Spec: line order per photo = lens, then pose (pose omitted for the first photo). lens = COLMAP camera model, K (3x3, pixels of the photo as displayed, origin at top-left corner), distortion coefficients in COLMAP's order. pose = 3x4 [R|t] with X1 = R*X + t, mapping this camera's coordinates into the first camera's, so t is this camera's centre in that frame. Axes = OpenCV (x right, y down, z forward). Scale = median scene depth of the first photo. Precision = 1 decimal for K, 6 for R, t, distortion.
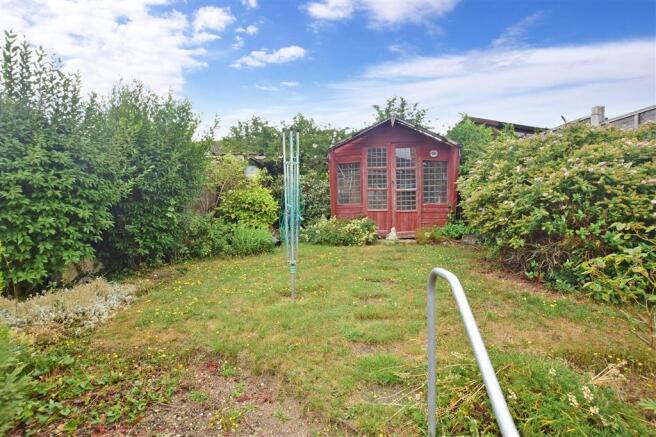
lens RADIAL K [[293.4, 0, 328.5], [0, 293.4, 216.2], [0, 0, 1]] dist [-0.001743, -0.000063]
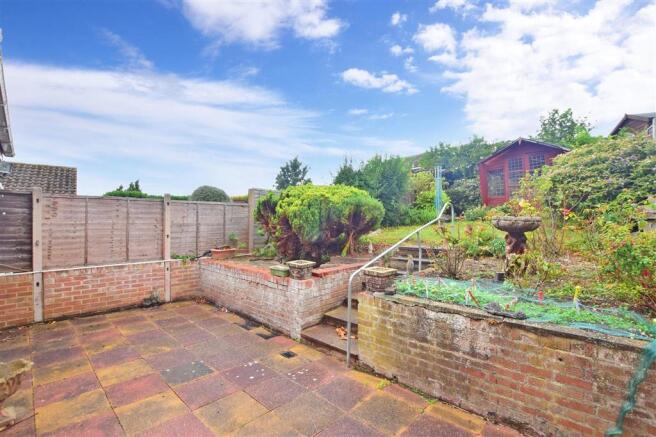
lens RADIAL K [[293.4, 0, 329.9], [0, 293.4, 219.5], [0, 0, 1]] dist [-0.001743, -0.000063]
pose [[0.783478, -0.002812, -0.621413, 0.389233], [-0.001659, 0.999977, -0.006617, 0.105876], [0.621417, 0.006215, 0.783456, -0.854556]]
